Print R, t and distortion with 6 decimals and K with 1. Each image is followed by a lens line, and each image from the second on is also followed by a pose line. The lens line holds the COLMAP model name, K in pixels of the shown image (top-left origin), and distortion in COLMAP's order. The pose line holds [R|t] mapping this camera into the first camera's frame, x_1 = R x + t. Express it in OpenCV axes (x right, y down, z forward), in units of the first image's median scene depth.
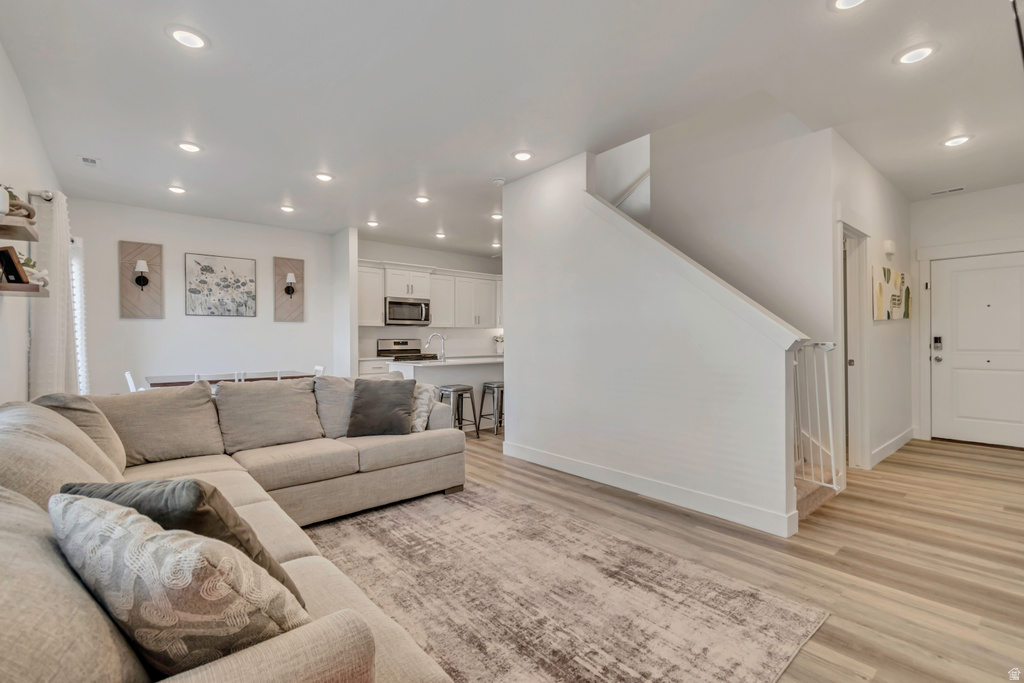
lens RADIAL K [[455.7, 0, 515.1], [0, 455.7, 341.8], [0, 0, 1]] dist [0.008517, -0.005756]
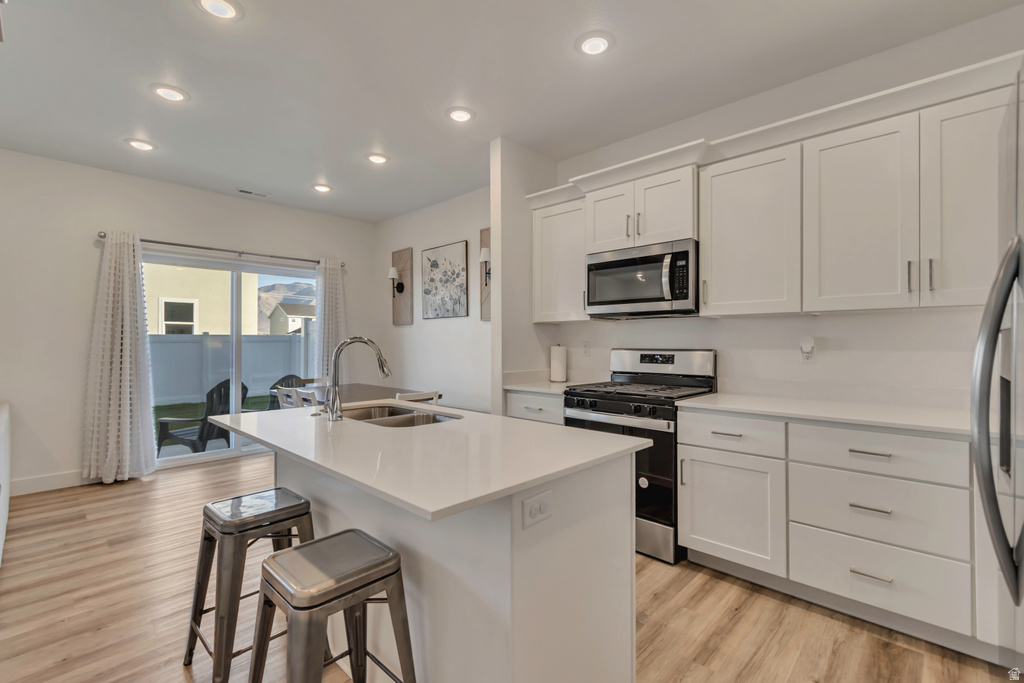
lens RADIAL K [[455.7, 0, 516.9], [0, 455.7, 336.5], [0, 0, 1]] dist [0.008517, -0.005756]
pose [[0.099810, -0.007334, -0.994979, 0.239172], [-0.005737, 0.999952, -0.007947, -0.020856], [0.994990, 0.006501, 0.099763, 1.303811]]
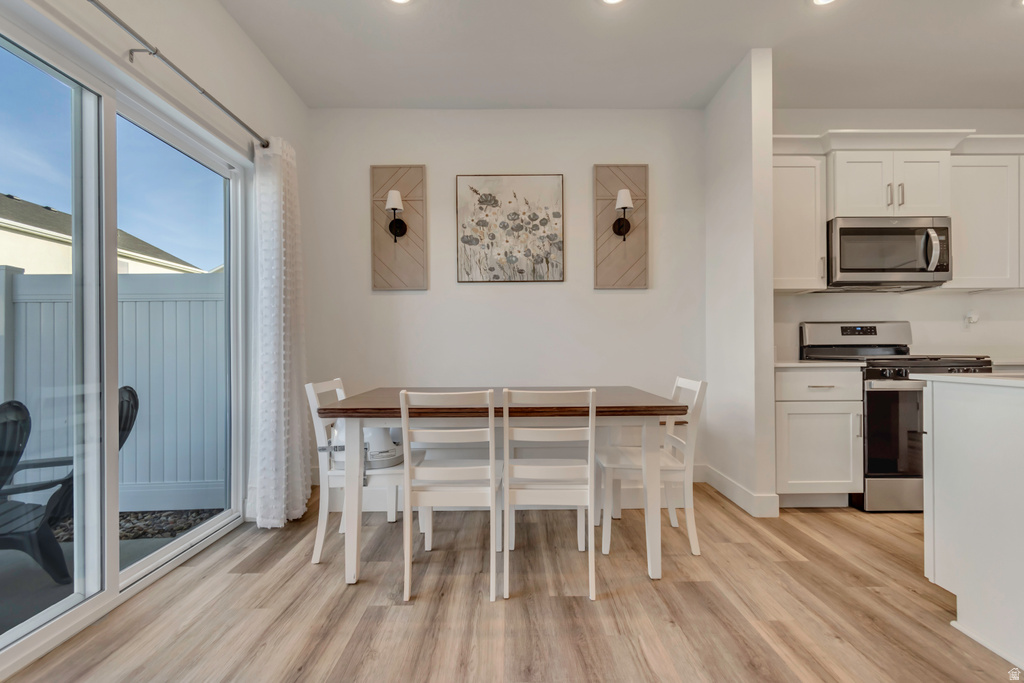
lens RADIAL K [[455.7, 0, 513.0], [0, 455.7, 347.6], [0, 0, 1]] dist [0.008517, -0.005756]
pose [[0.764982, -0.003384, -0.644043, -0.348052], [0.000996, 0.999991, -0.004072, 0.032514], [0.644051, 0.002474, 0.764979, 0.715052]]
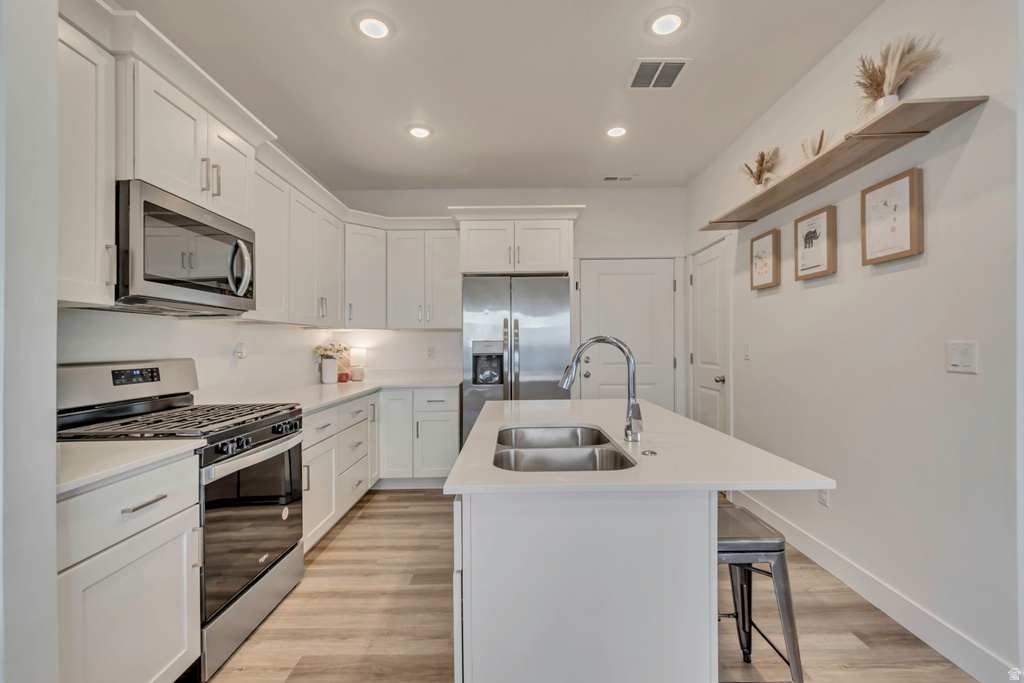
lens RADIAL K [[463.1, 0, 517.2], [0, 463.1, 348.9], [0, 0, 1]] dist [-0.001314, -0.000945]
pose [[0.642272, -0.008399, 0.766431, -0.493786], [0.011902, 0.999929, 0.000984, -0.015852], [-0.766384, 0.008490, 0.642326, 1.029003]]
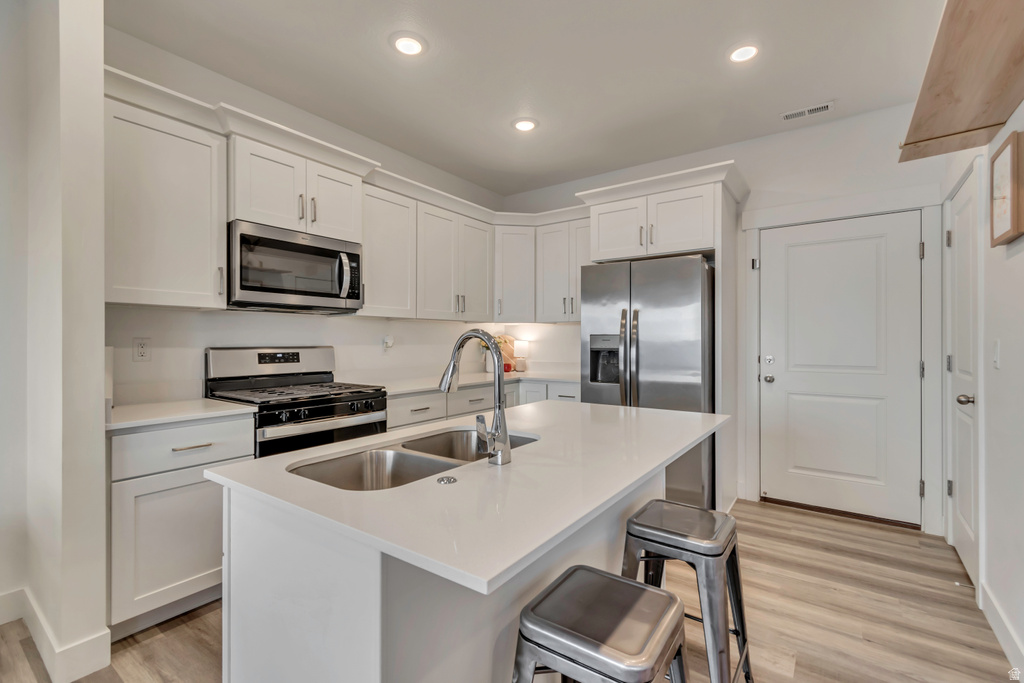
lens RADIAL K [[455.7, 0, 511.4], [0, 455.7, 334.2], [0, 0, 1]] dist [0.008517, -0.005756]
pose [[0.972852, 0.008659, 0.231268, -0.238638], [-0.004278, 0.999802, -0.019437, -0.015181], [-0.231390, 0.017920, 0.972696, 0.930548]]
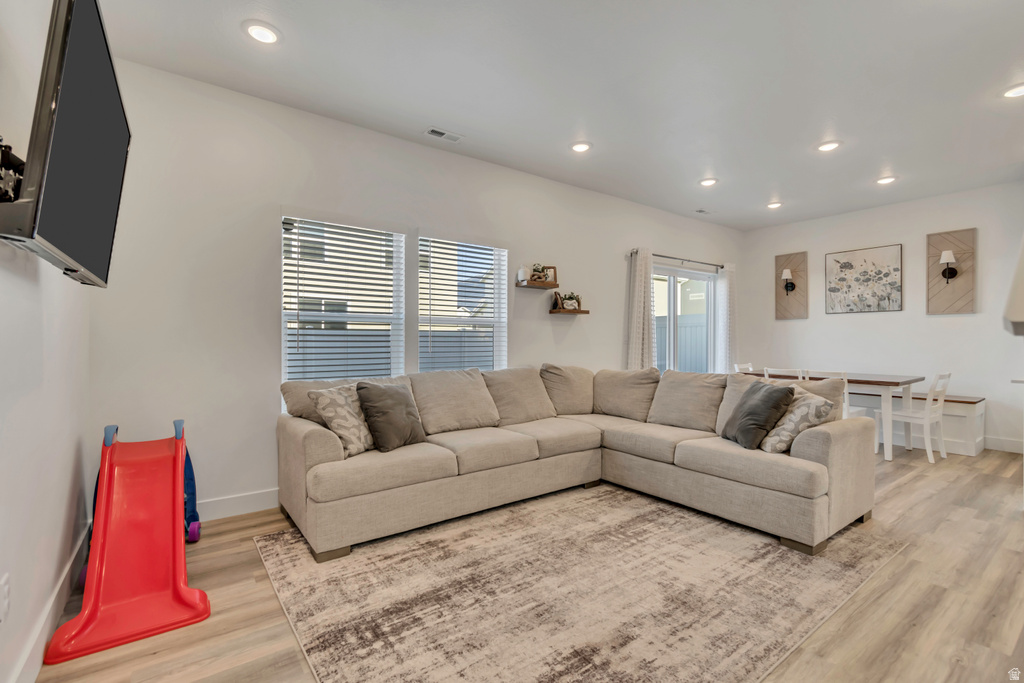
lens RADIAL K [[455.7, 0, 515.4], [0, 455.7, 341.0], [0, 0, 1]] dist [0.008517, -0.005756]
pose [[-0.071816, 0.006932, -0.997394, 0.441688], [-0.004946, 0.999961, 0.007305, -0.000661], [0.997406, 0.005458, -0.071778, 0.438038]]
